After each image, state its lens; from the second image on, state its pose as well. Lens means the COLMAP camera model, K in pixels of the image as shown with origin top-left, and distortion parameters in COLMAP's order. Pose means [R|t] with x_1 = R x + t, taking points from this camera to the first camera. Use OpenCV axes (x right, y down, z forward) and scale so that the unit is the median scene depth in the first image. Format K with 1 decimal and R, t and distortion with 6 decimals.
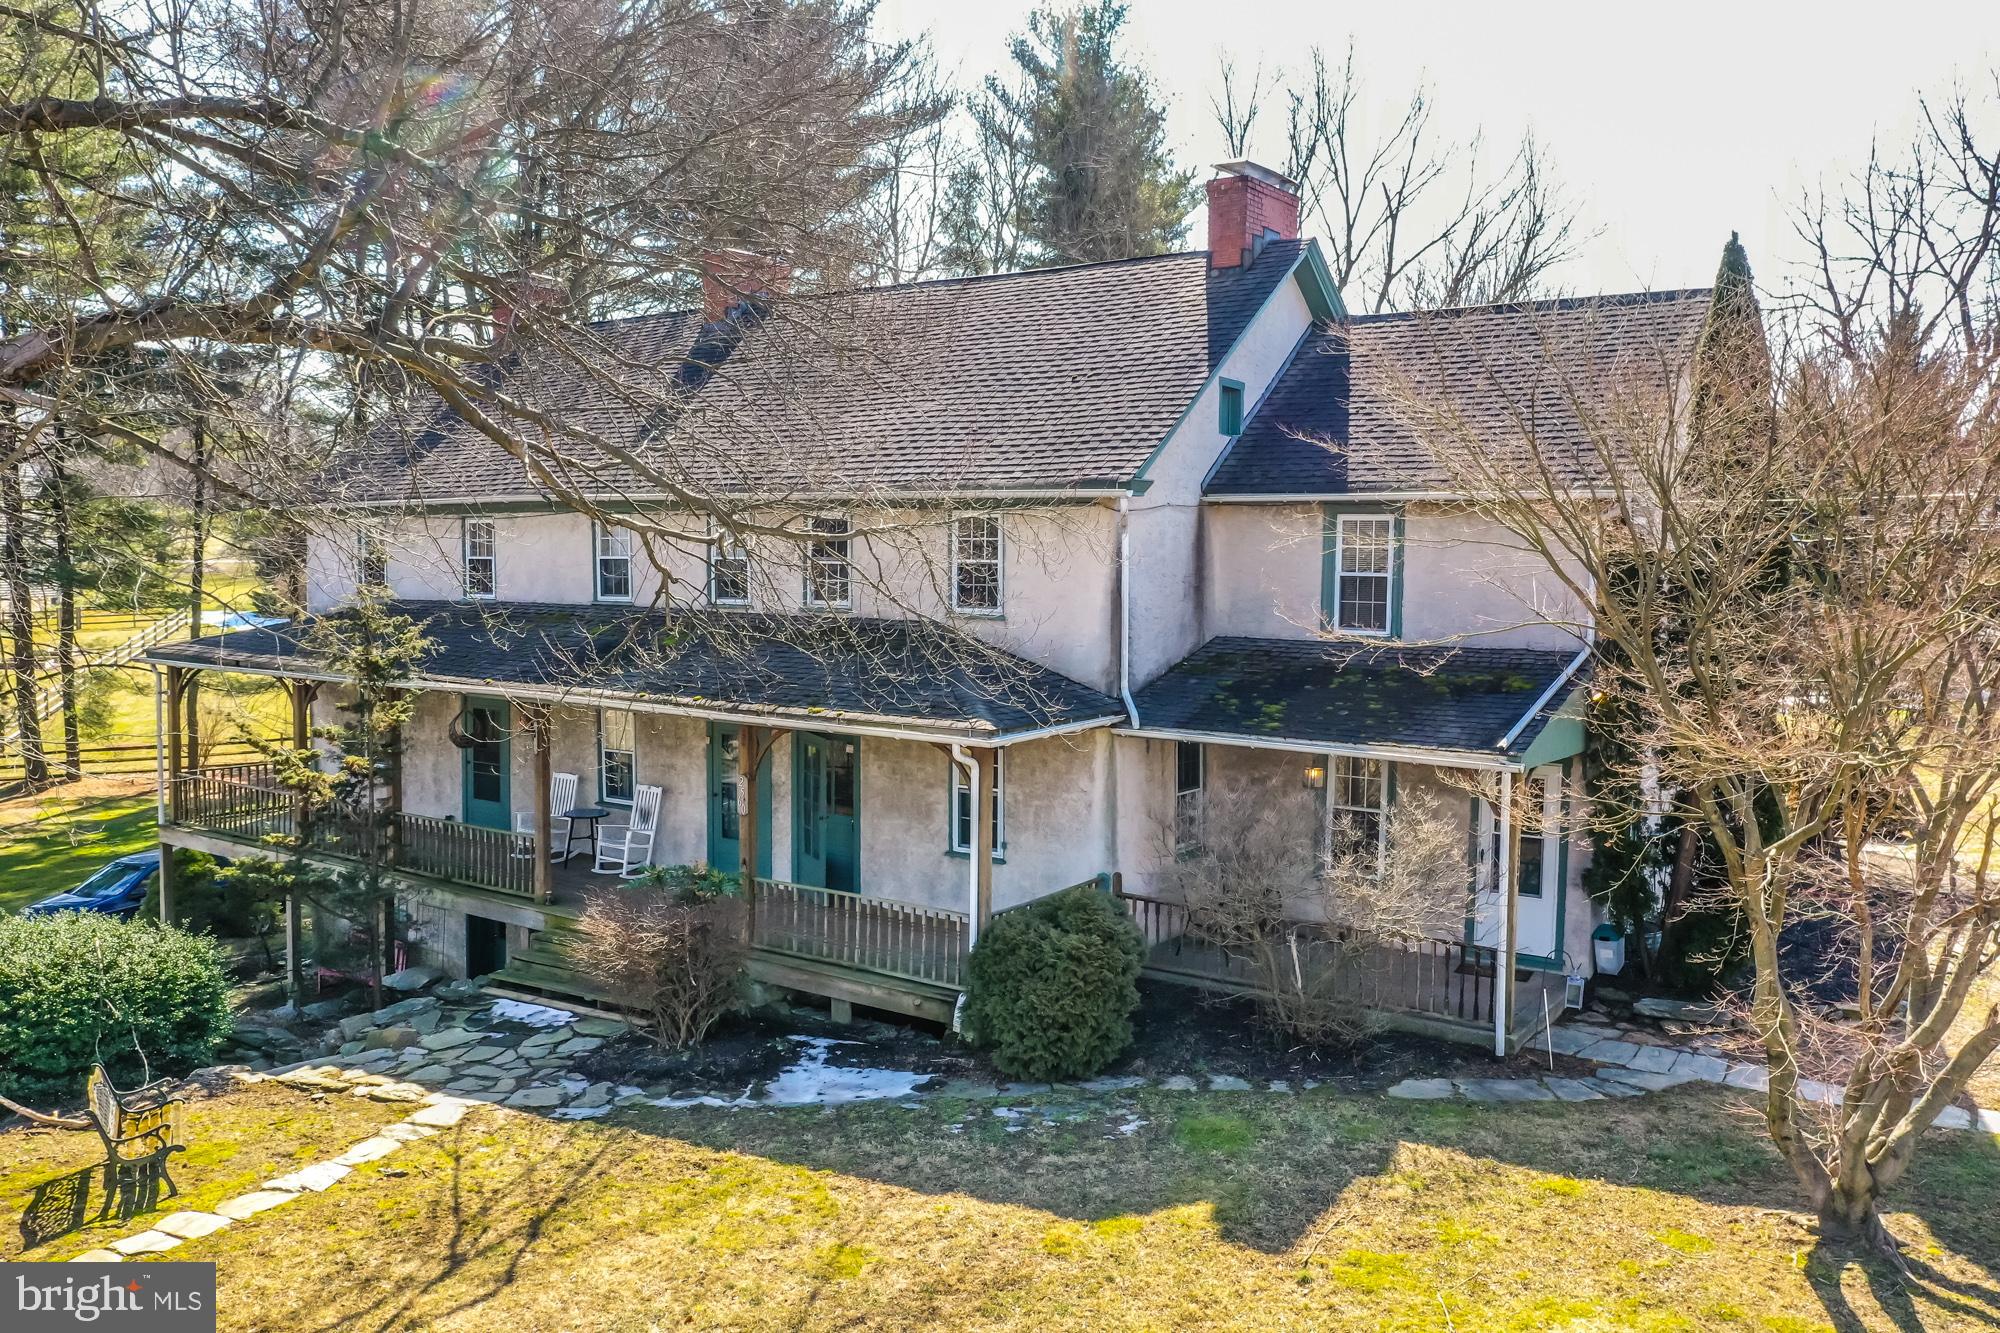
lens RADIAL K [[1596.1, 0, 1002.1], [0, 1596.1, 670.0], [0, 0, 1]] dist [-0.010075, -0.019110]
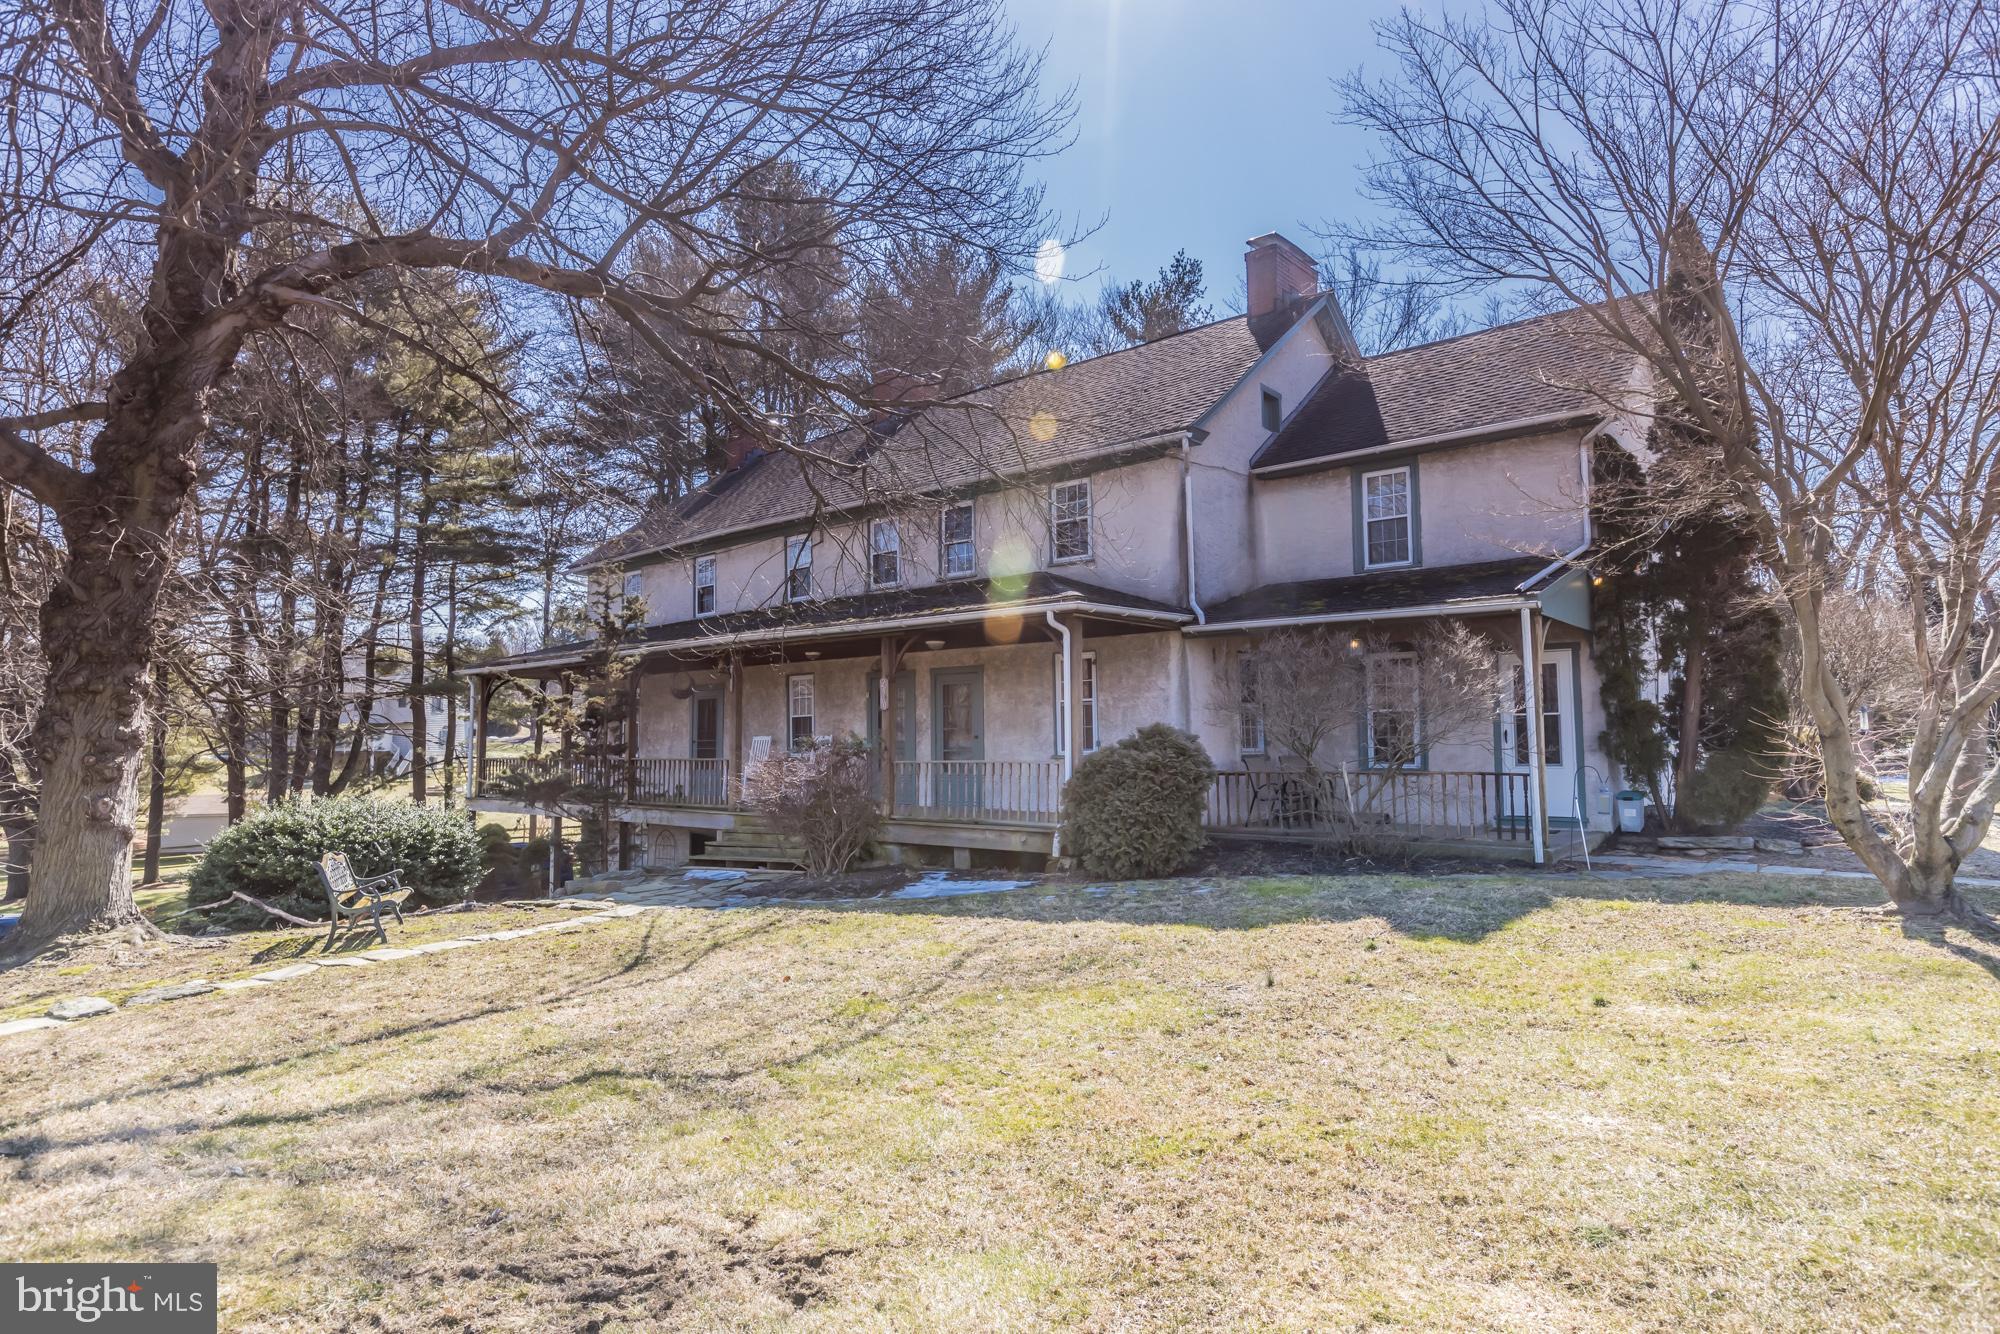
lens RADIAL K [[1140.7, 0, 1003.4], [0, 1140.7, 653.4], [0, 0, 1]] dist [-0.002021, 0.000401]
pose [[0.994831, -0.026735, -0.097963, 0.019326], [0.011651, 0.988400, -0.151424, 0.203472], [0.100874, 0.149500, 0.983603, 0.145337]]
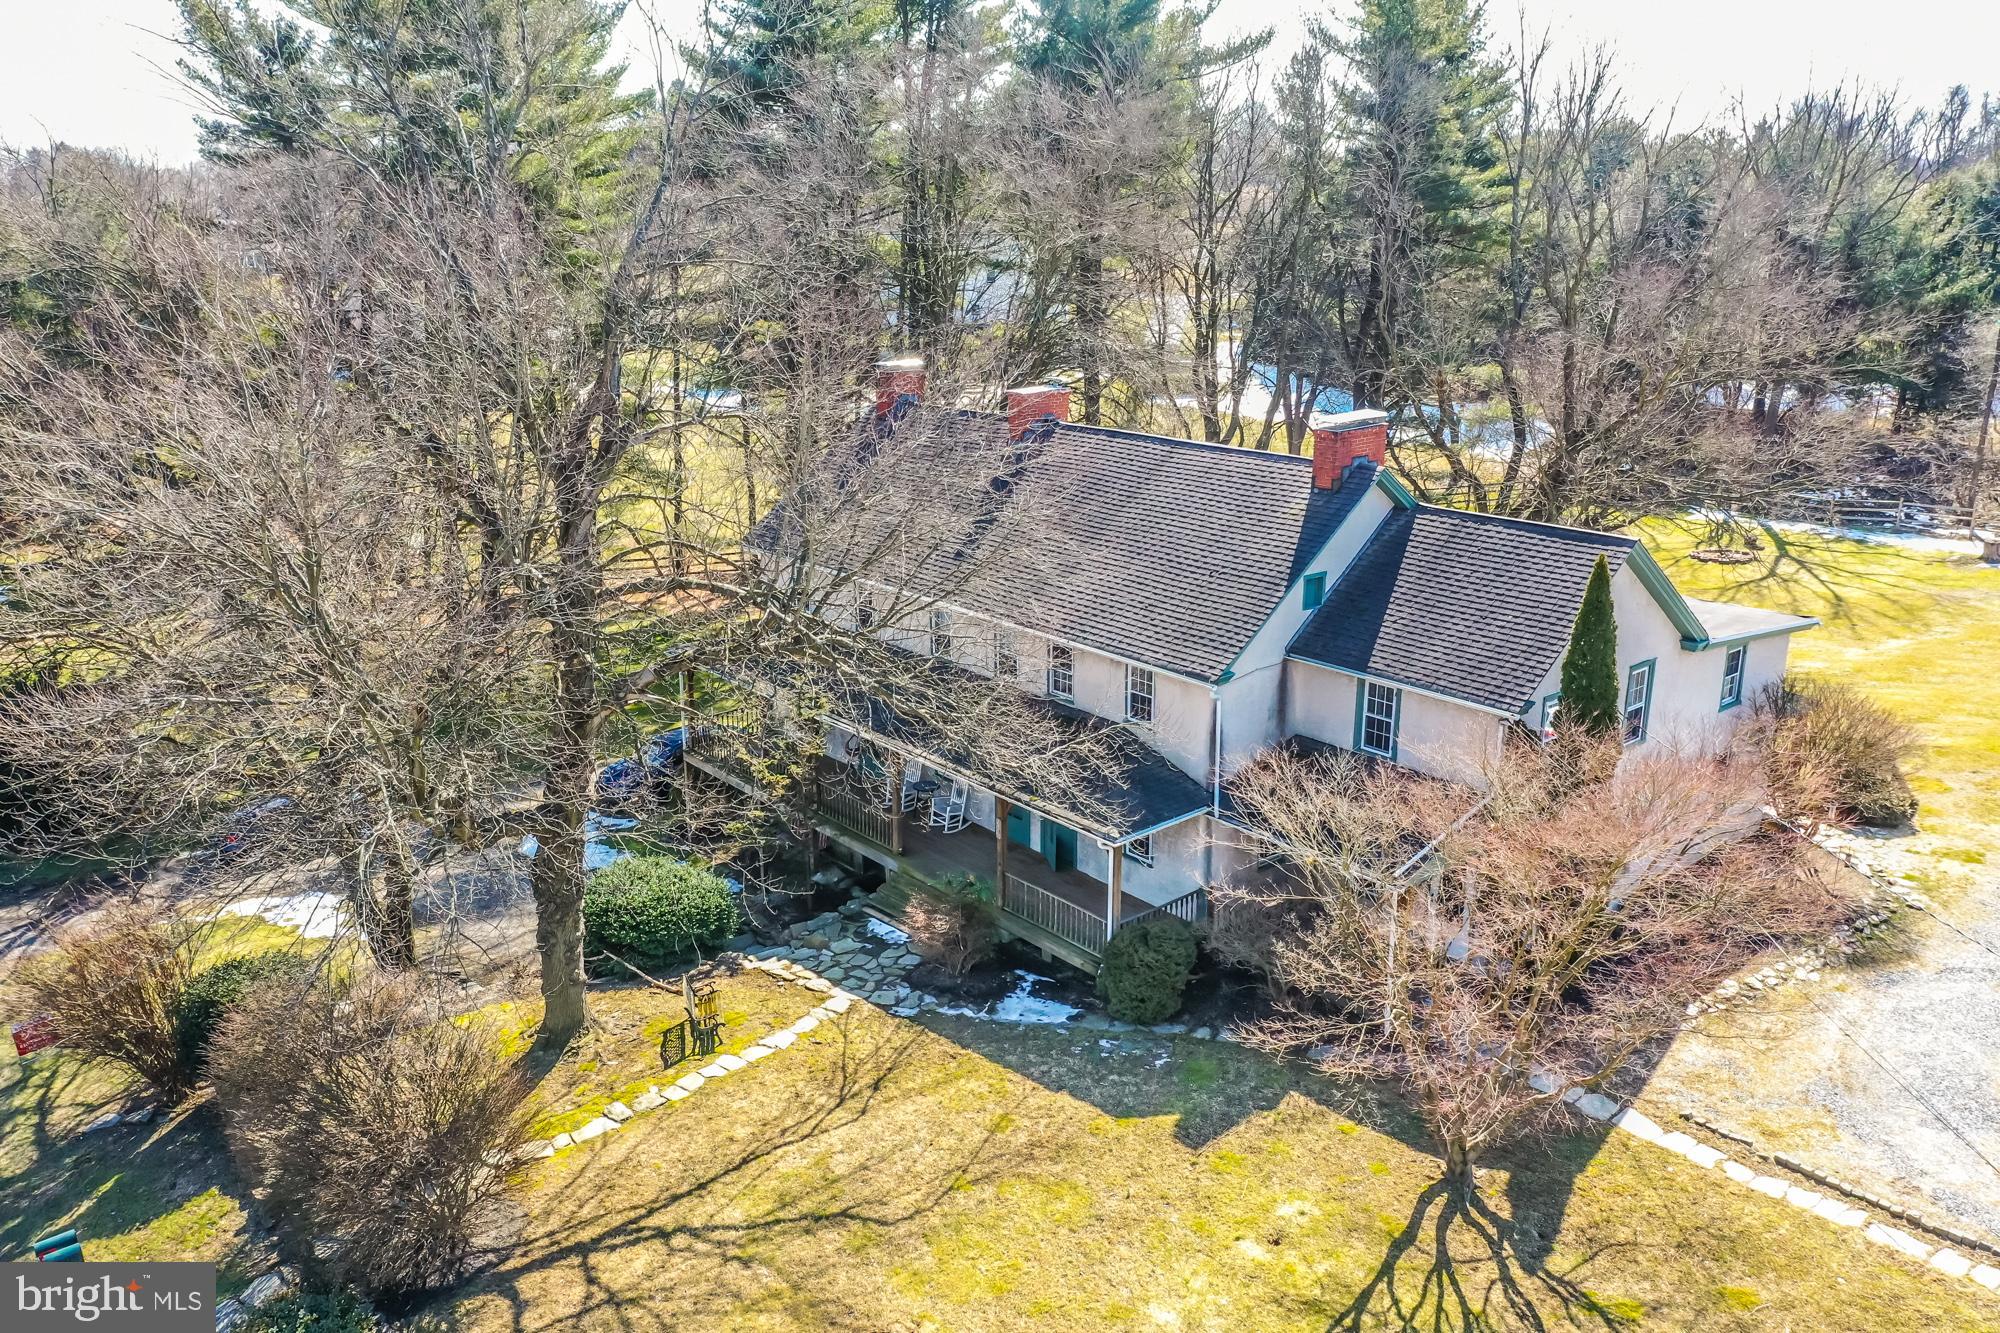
lens RADIAL K [[1596.1, 0, 998.7], [0, 1596.1, 670.5], [0, 0, 1]] dist [-0.010075, -0.019110]
pose [[0.966847, 0.061902, -0.247739, 0.297117], [-0.007018, 0.976248, 0.216543, -0.533266], [0.255259, -0.207625, 0.944317, -0.718593]]
